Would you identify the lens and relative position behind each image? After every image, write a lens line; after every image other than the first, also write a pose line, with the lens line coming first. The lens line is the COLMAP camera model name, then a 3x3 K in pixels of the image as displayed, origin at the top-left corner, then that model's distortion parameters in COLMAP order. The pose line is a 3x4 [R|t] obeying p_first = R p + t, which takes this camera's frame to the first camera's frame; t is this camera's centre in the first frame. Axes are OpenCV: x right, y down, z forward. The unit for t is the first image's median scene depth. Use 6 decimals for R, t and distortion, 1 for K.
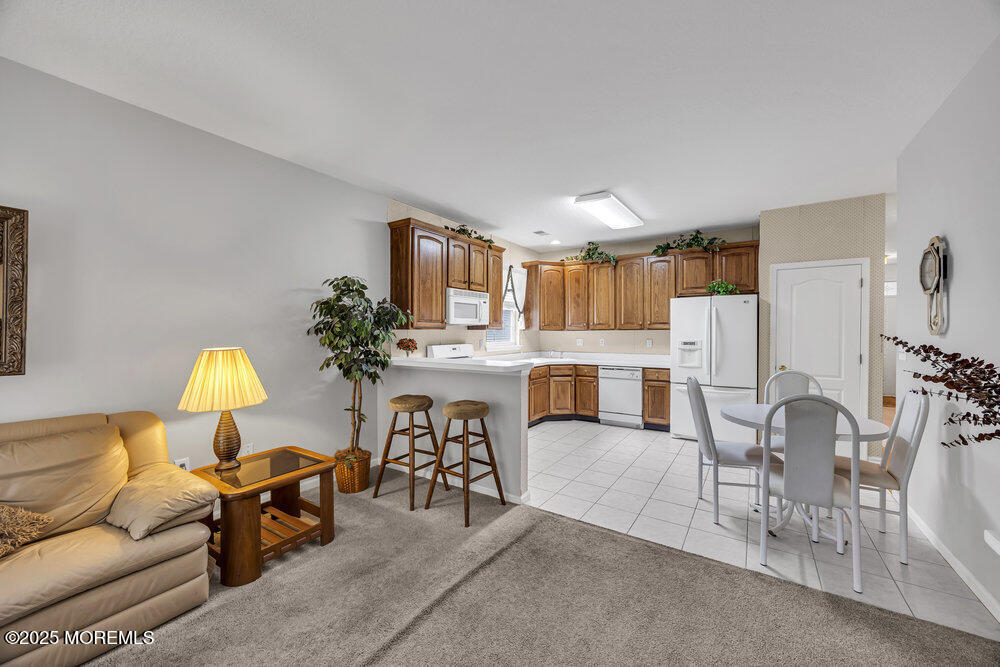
lens RADIAL K [[382.8, 0, 500.8], [0, 382.8, 334.3], [0, 0, 1]] dist [-0.000844, 0.000157]
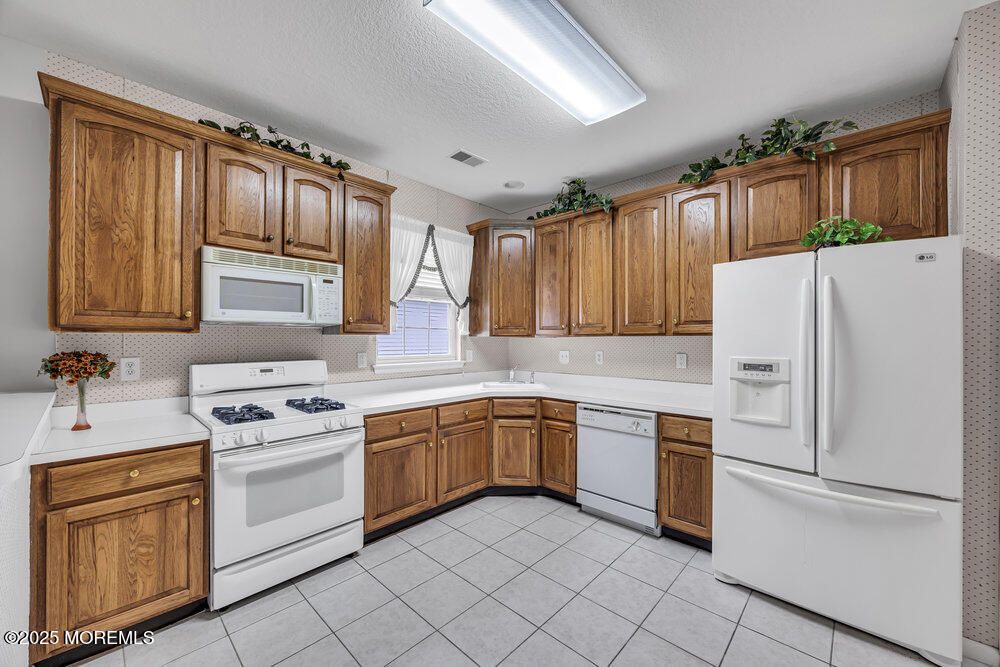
lens RADIAL K [[386.3, 0, 501.1], [0, 386.3, 338.6], [0, 0, 1]] dist [-0.001685, -0.000187]
pose [[0.986048, 0.003757, -0.166419, 0.275581], [-0.005125, 0.999956, -0.007793, -0.002654], [0.166382, 0.008537, 0.986024, 0.517052]]
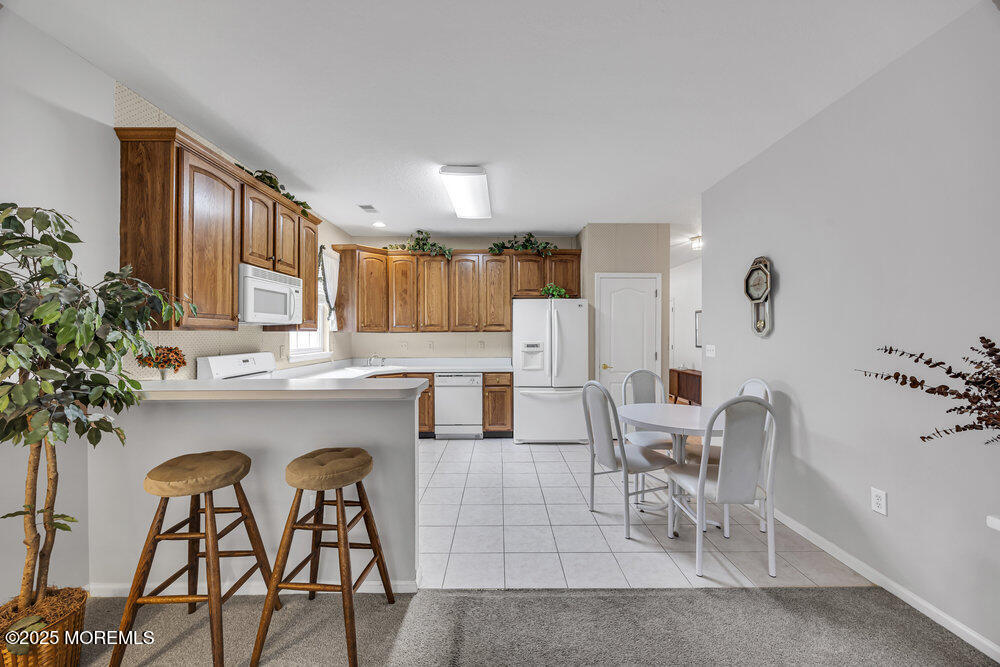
lens RADIAL K [[382.8, 0, 500.8], [0, 382.8, 334.3], [0, 0, 1]] dist [-0.000844, 0.000157]
pose [[0.828886, -0.001927, 0.559415, -0.122392], [0.005096, 0.999979, -0.004106, -0.001774], [-0.559395, 0.006254, 0.828878, 0.220155]]
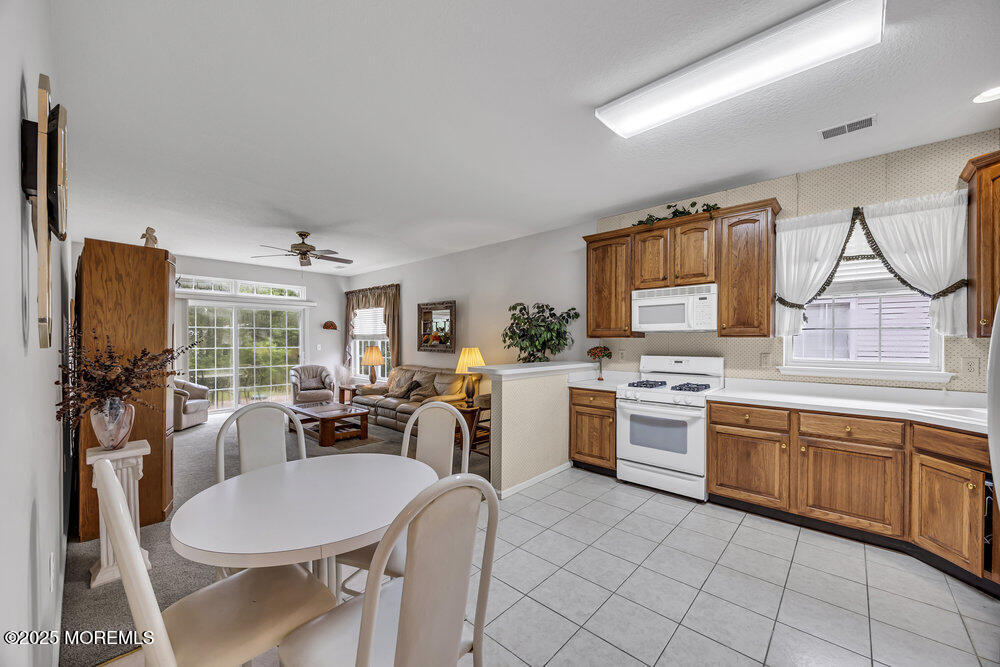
lens RADIAL K [[386.3, 0, 501.1], [0, 386.3, 338.6], [0, 0, 1]] dist [-0.001685, -0.000187]
pose [[-0.152458, 0.000710, -0.988310, 0.710640], [-0.007102, 0.999973, 0.001814, -0.008289], [0.988284, 0.007295, -0.152449, 0.735095]]
